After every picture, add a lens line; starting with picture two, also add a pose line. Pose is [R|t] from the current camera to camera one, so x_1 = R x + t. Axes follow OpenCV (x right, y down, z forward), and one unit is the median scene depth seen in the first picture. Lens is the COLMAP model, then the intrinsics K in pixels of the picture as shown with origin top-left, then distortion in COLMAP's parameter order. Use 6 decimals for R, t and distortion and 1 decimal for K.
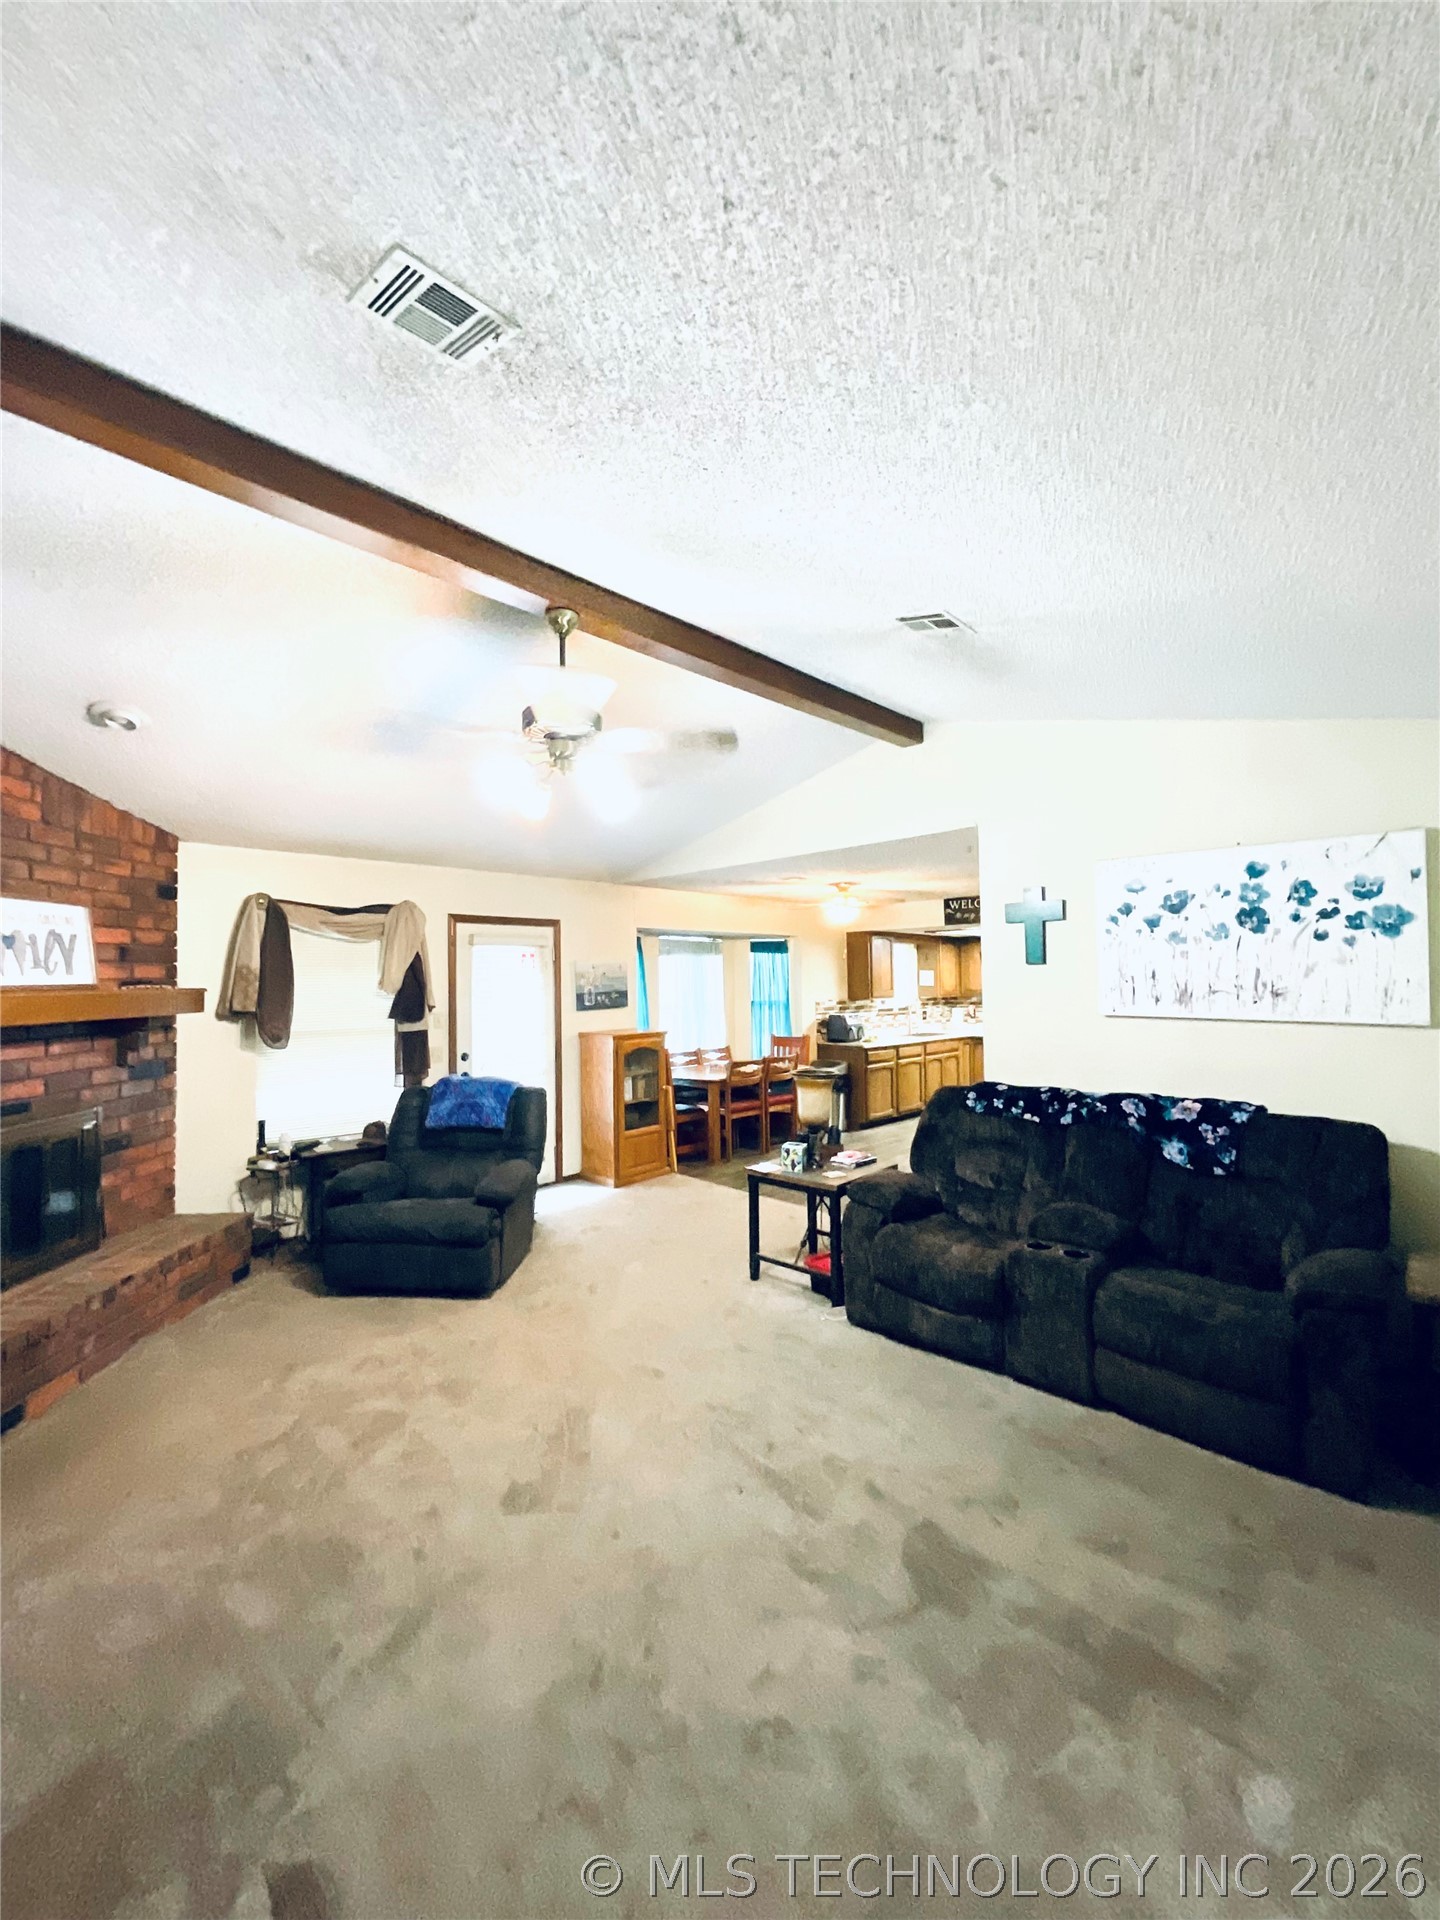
lens RADIAL K [[769.8, 0, 725.3], [0, 769.8, 966.7], [0, 0, 1]] dist [-0.000919, 0.001523]
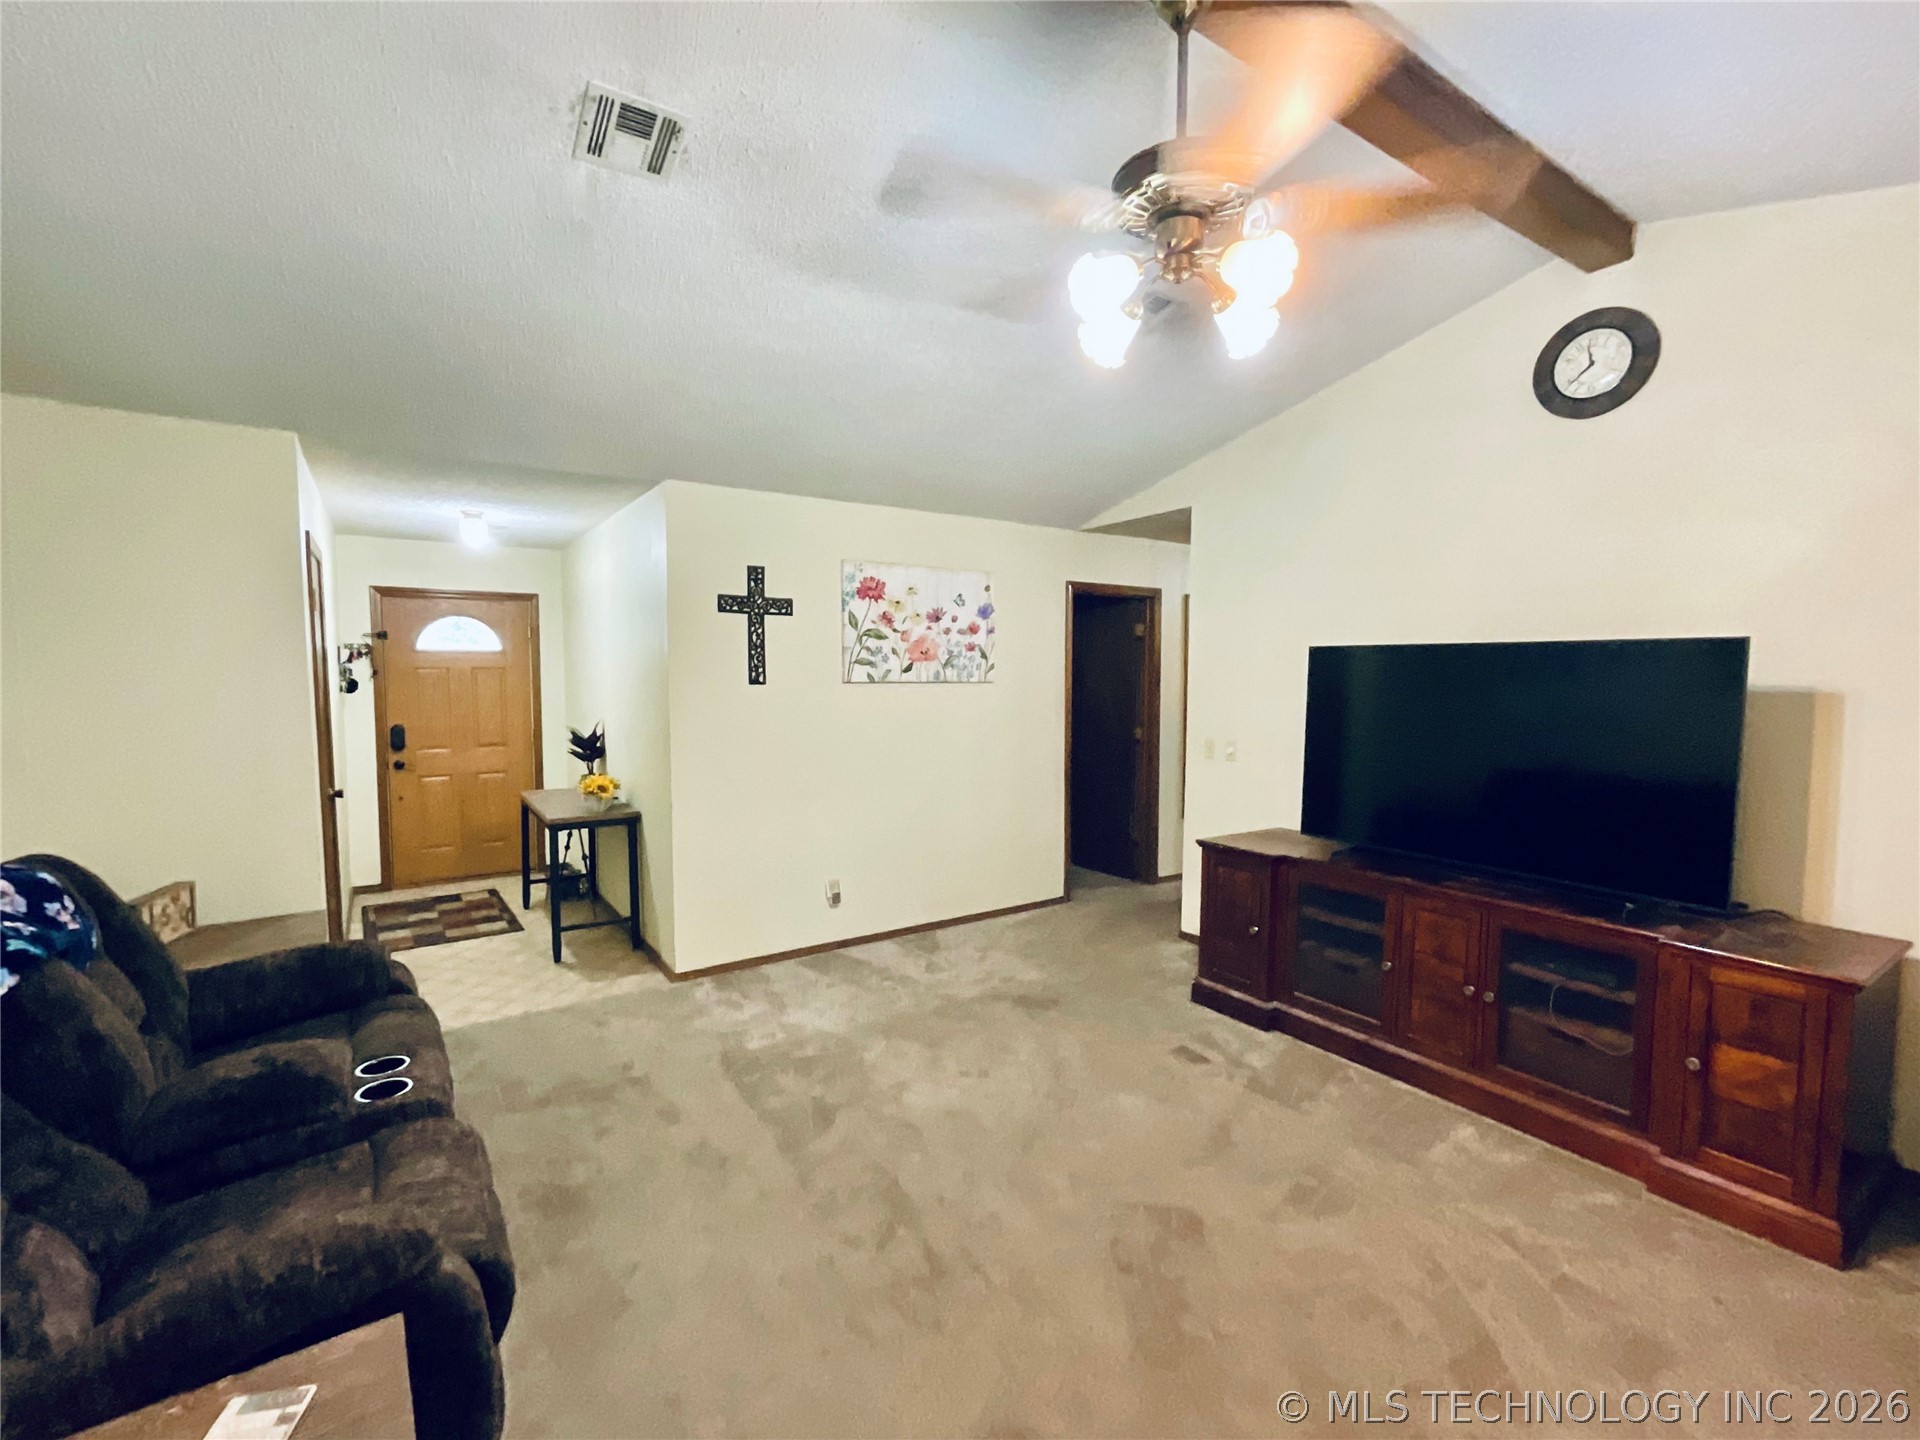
lens RADIAL K [[847.1, 0, 963.4], [0, 847.1, 716.8], [0, 0, 1]] dist [0.001412, 0.002846]
pose [[-0.982747, 0.001037, 0.184952, -0.124458], [0.006656, 0.999535, 0.029763, 0.045862], [-0.184835, 0.030481, -0.982297, 1.247852]]
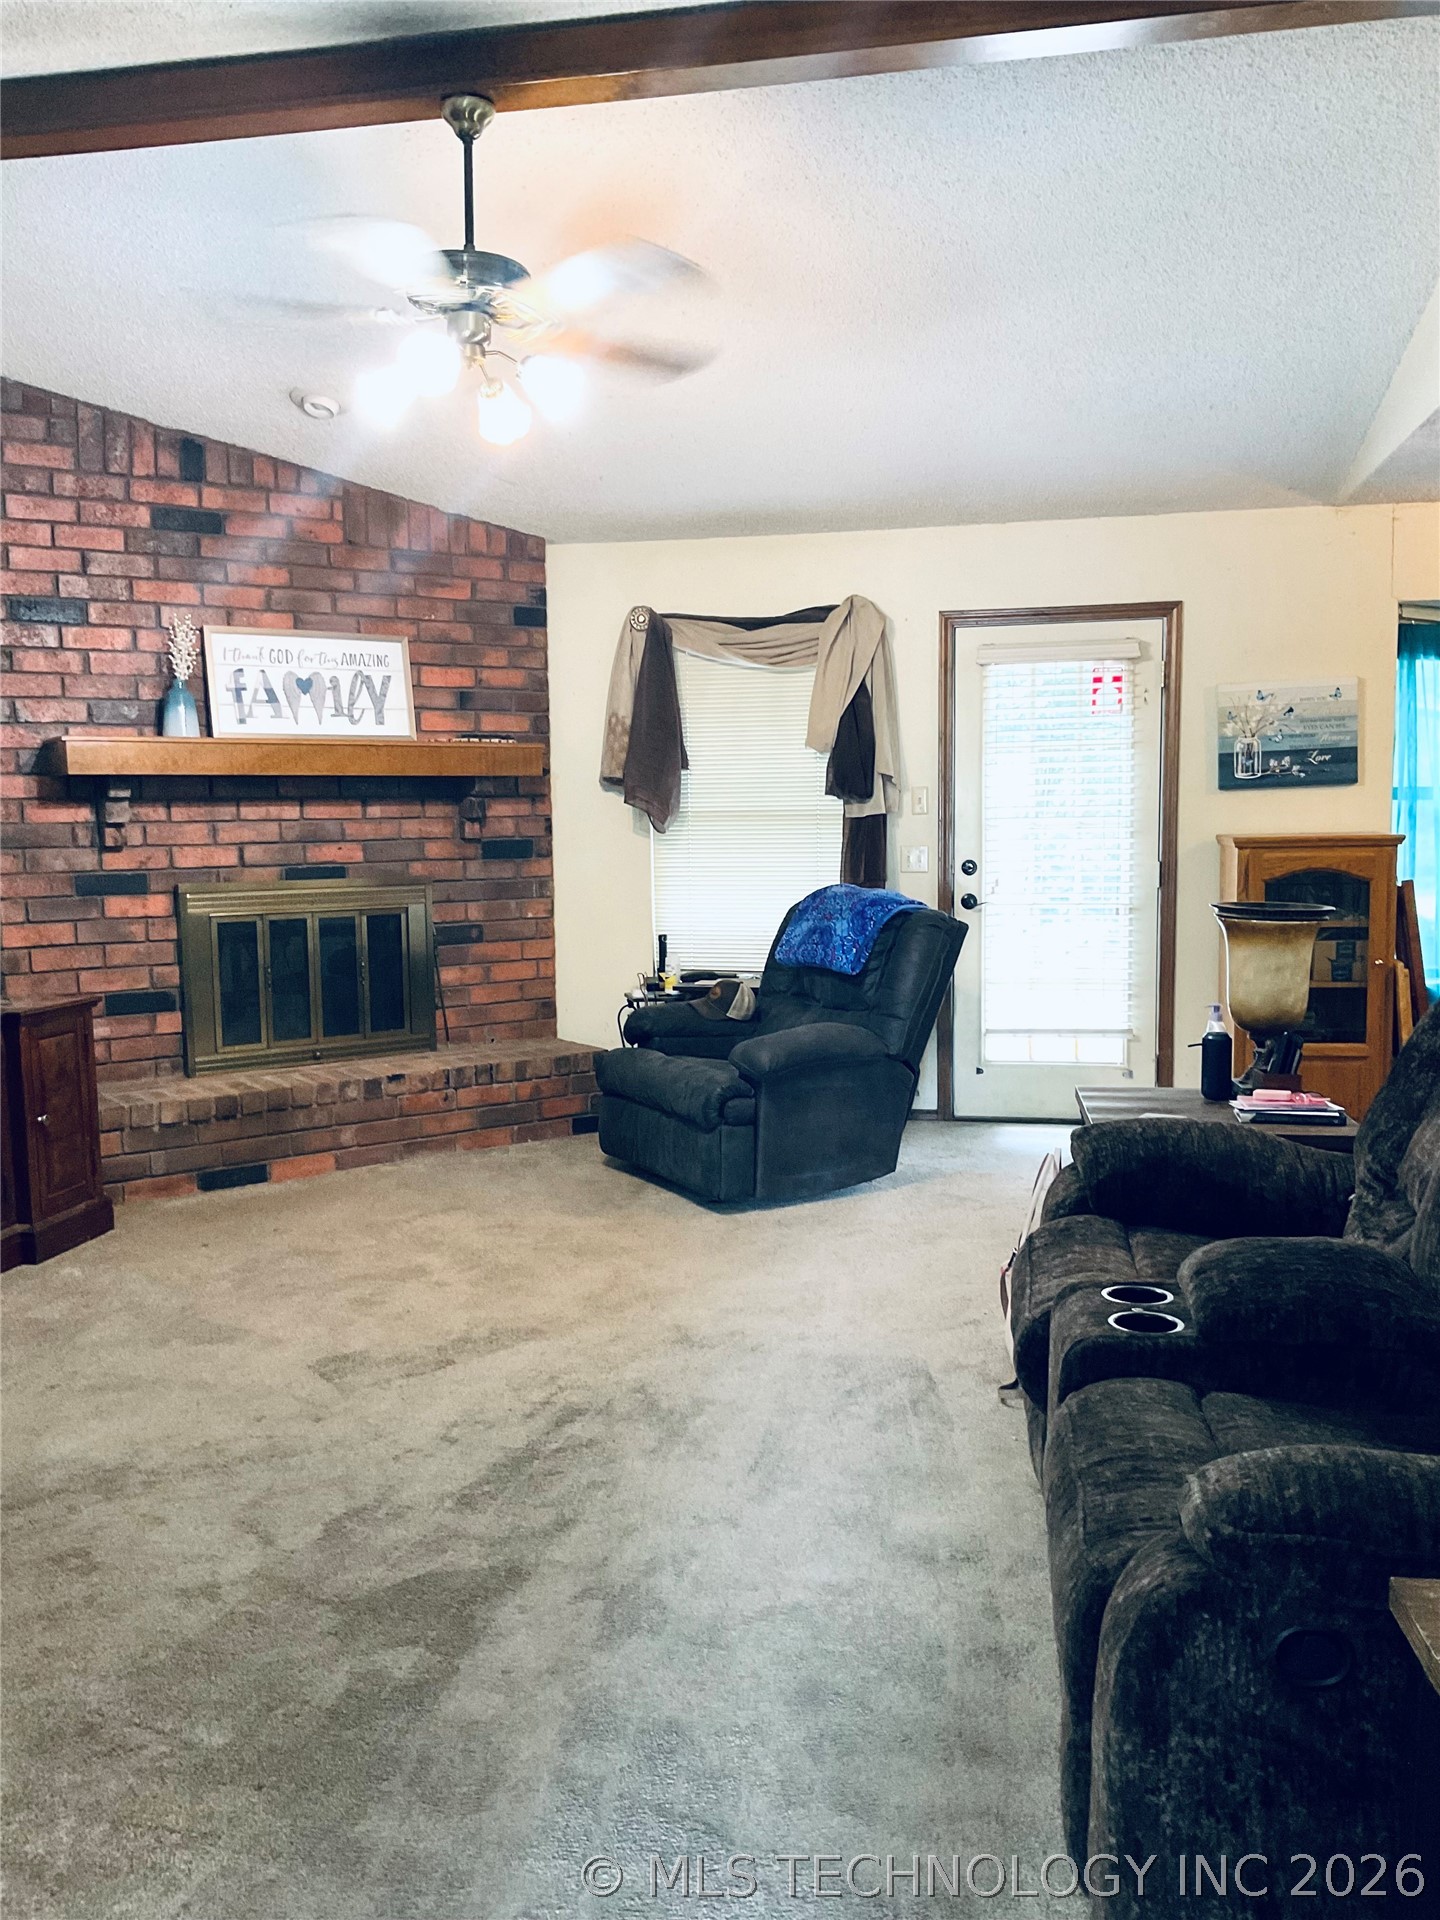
lens RADIAL K [[1587.0, 0, 717.3], [0, 1587.0, 968.0], [0, 0, 1]] dist [0.103380, -0.177571]
pose [[0.554197, 0.089827, -0.827524, 0.782417], [0.019760, 0.992460, 0.120964, 0.066245], [0.832151, -0.083390, 0.548244, 0.289787]]
